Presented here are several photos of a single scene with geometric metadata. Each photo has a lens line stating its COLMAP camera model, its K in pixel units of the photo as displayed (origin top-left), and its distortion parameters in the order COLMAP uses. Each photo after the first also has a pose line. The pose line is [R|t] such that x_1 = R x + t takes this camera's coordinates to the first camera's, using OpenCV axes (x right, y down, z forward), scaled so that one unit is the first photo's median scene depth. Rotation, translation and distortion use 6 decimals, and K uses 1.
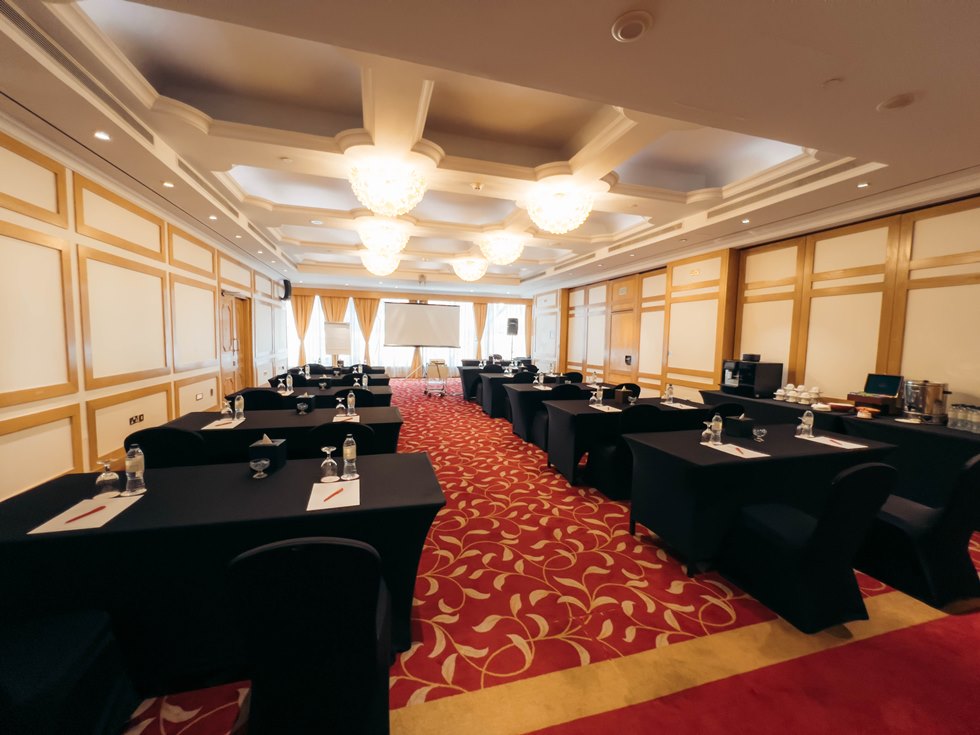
lens RADIAL K [[393.2, 0, 490.0], [0, 393.2, 367.5], [0, 0, 1]] dist [0.000285, 0.000039]
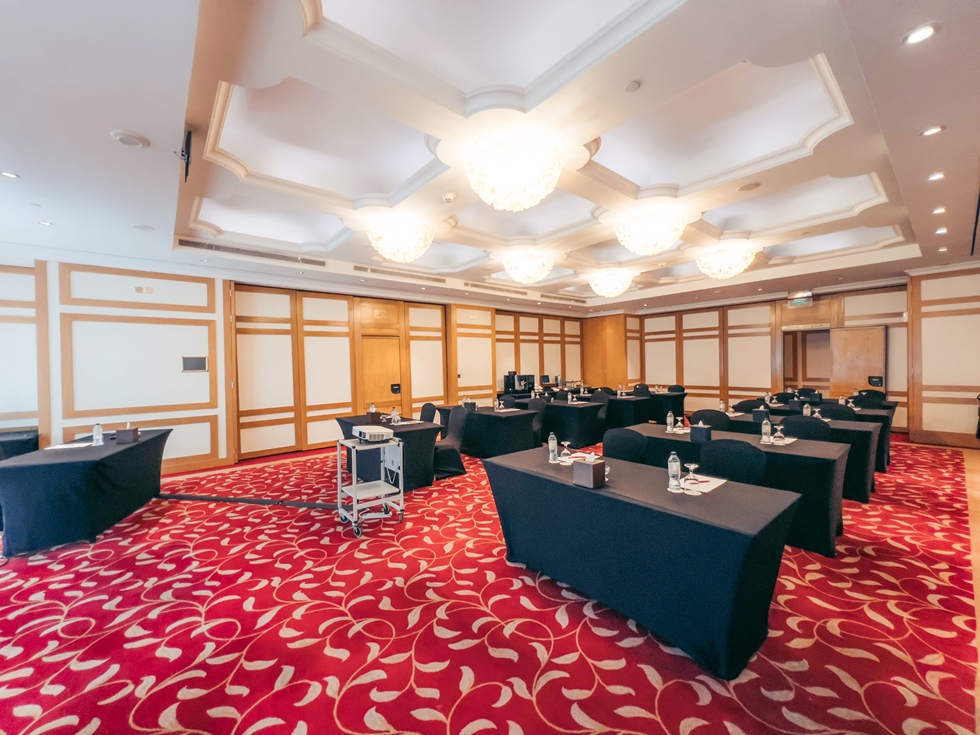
lens RADIAL K [[393.2, 0, 490.0], [0, 393.2, 367.5], [0, 0, 1]] dist [0.000285, 0.000039]
pose [[-0.405060, -0.030798, 0.913771, -0.765146], [0.066211, 0.995820, 0.062913, -0.126708], [-0.911889, 0.085985, -0.401328, 1.181045]]
